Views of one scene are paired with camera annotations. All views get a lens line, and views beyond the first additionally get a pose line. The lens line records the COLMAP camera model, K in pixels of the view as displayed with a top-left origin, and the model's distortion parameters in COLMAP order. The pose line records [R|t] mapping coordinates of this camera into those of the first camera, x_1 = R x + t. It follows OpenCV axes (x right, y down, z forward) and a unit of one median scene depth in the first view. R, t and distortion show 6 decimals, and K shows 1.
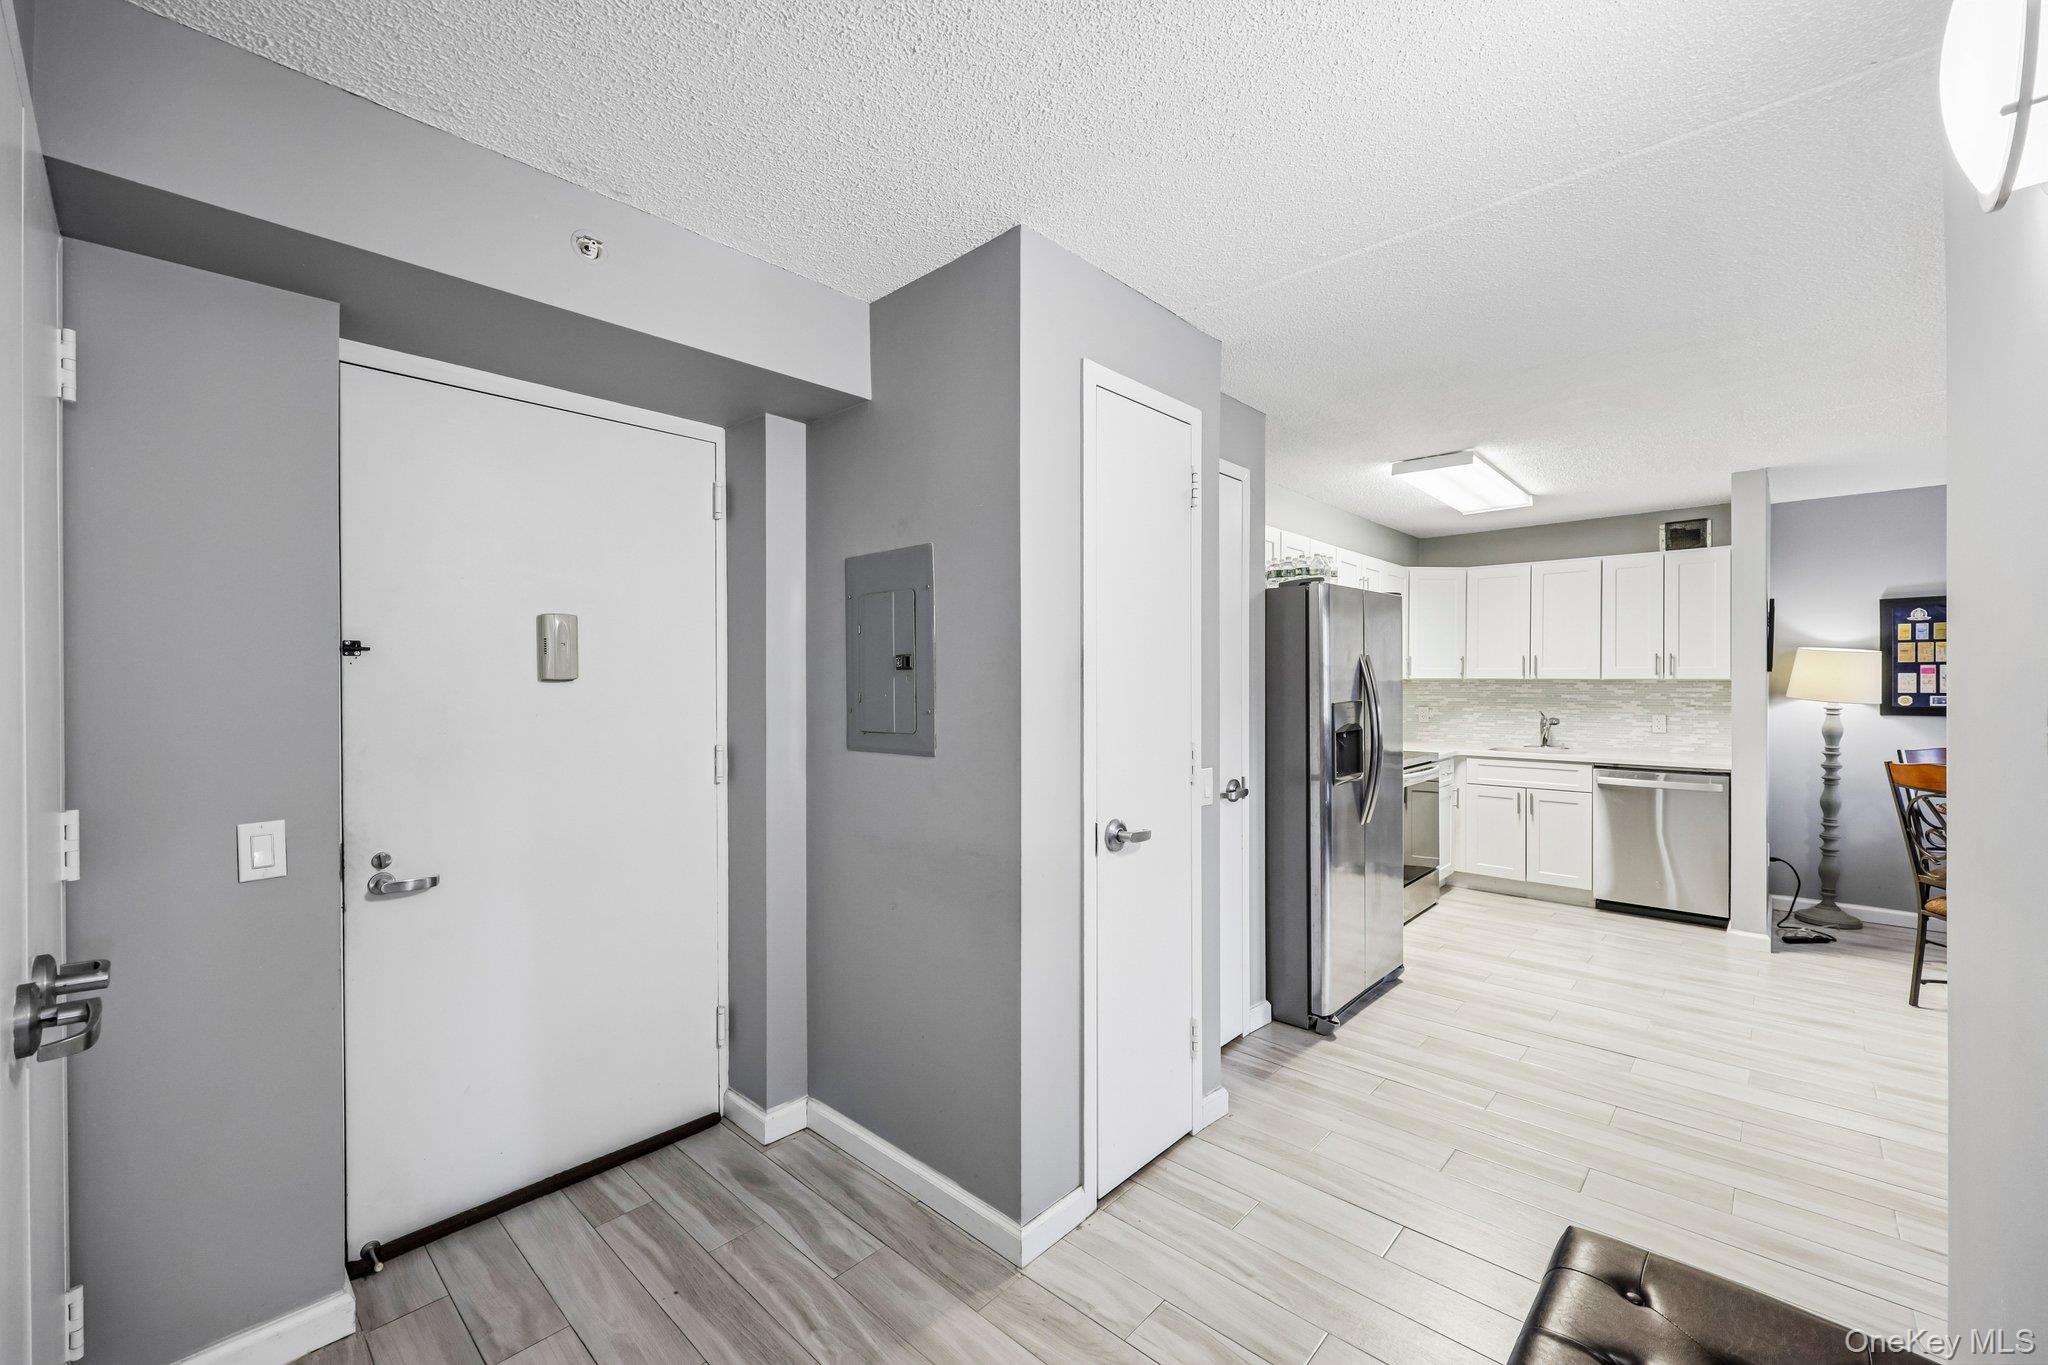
lens RADIAL K [[822.5, 0, 1022.6], [0, 822.5, 680.4], [0, 0, 1]] dist [0.000456, 0.001041]
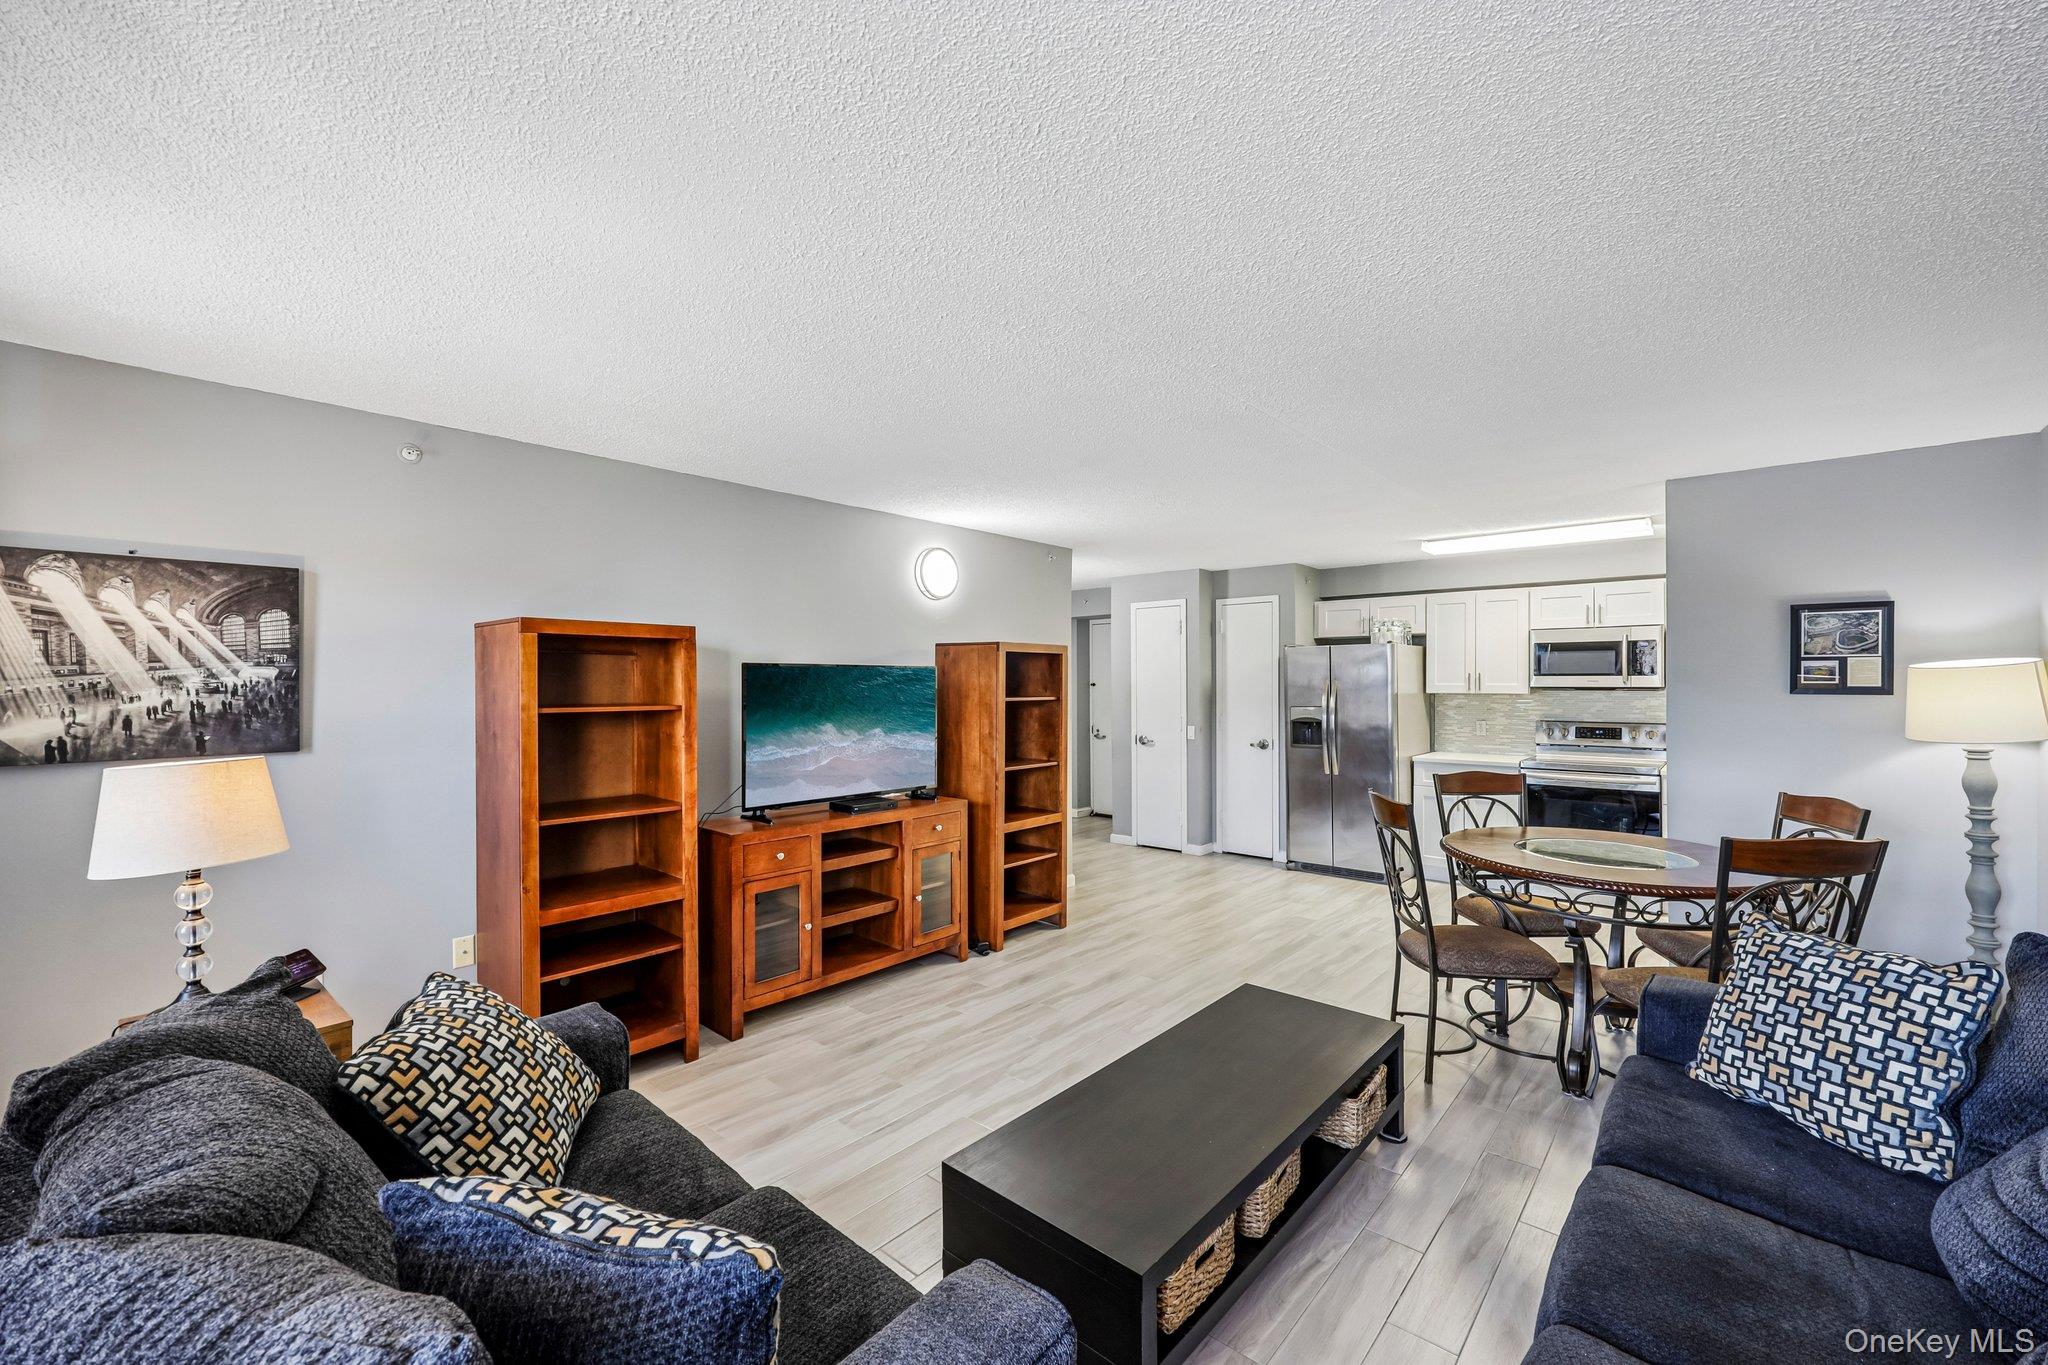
lens RADIAL K [[822.5, 0, 1030.4], [0, 822.5, 681.5], [0, 0, 1]] dist [0.000456, 0.001041]
pose [[0.027804, -0.000219, -0.999613, 1.625198], [0.004084, 0.999992, -0.000106, -0.024568], [0.999605, -0.004080, 0.027804, 0.210993]]
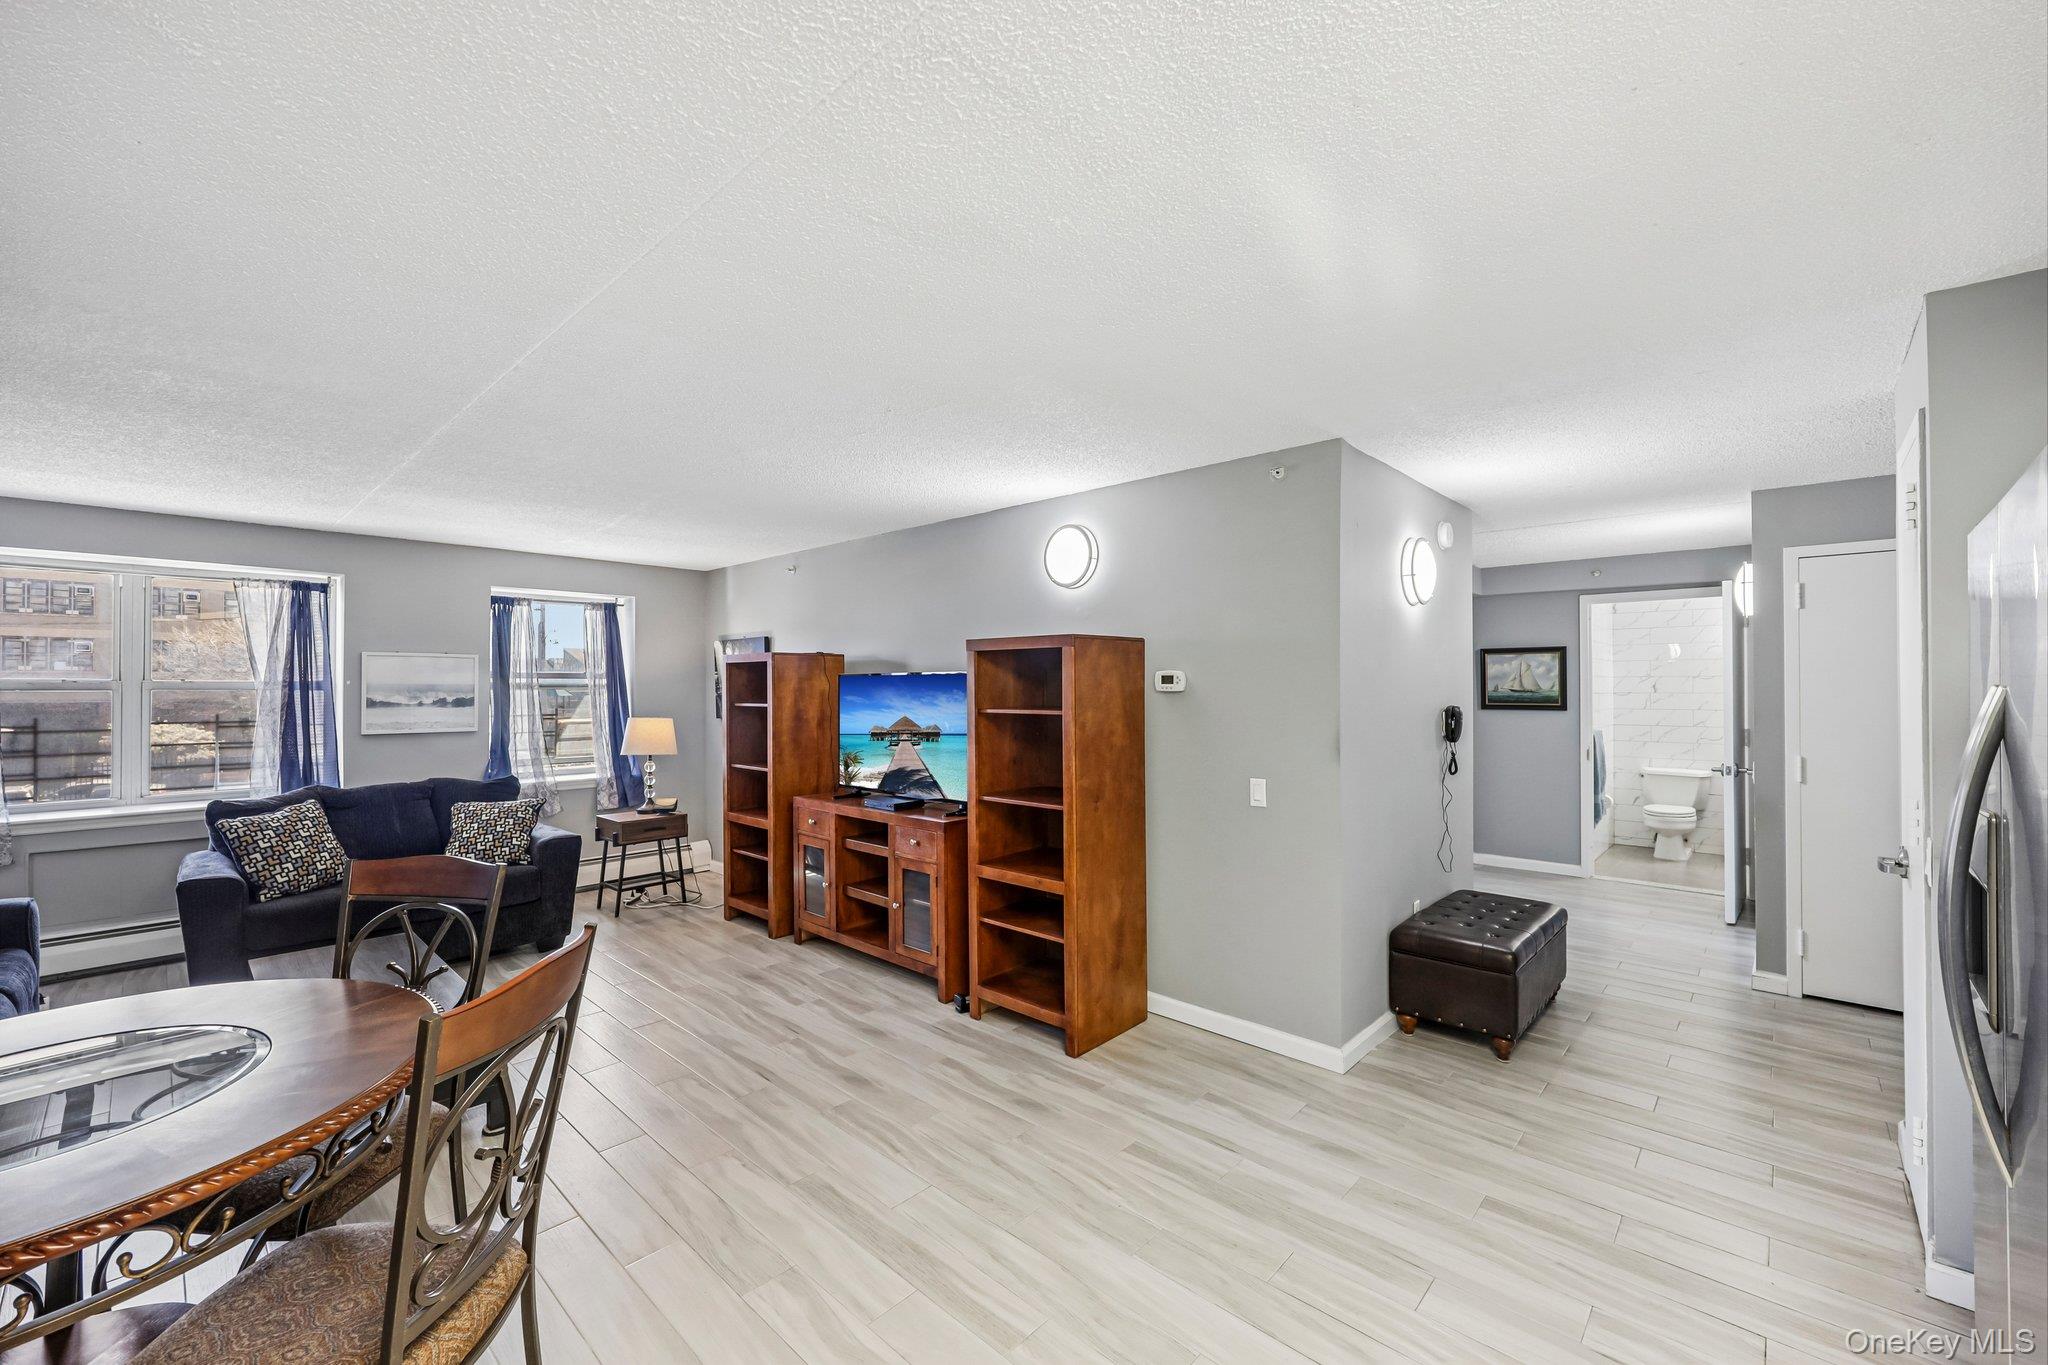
lens RADIAL K [[822.5, 0, 1022.8], [0, 822.5, 686.0], [0, 0, 1]] dist [0.000456, 0.001041]
pose [[-0.999983, 0.003953, 0.004340, 0.612881], [0.003935, 0.999983, -0.004190, -0.023601], [-0.004356, -0.004173, -0.999982, 0.985576]]
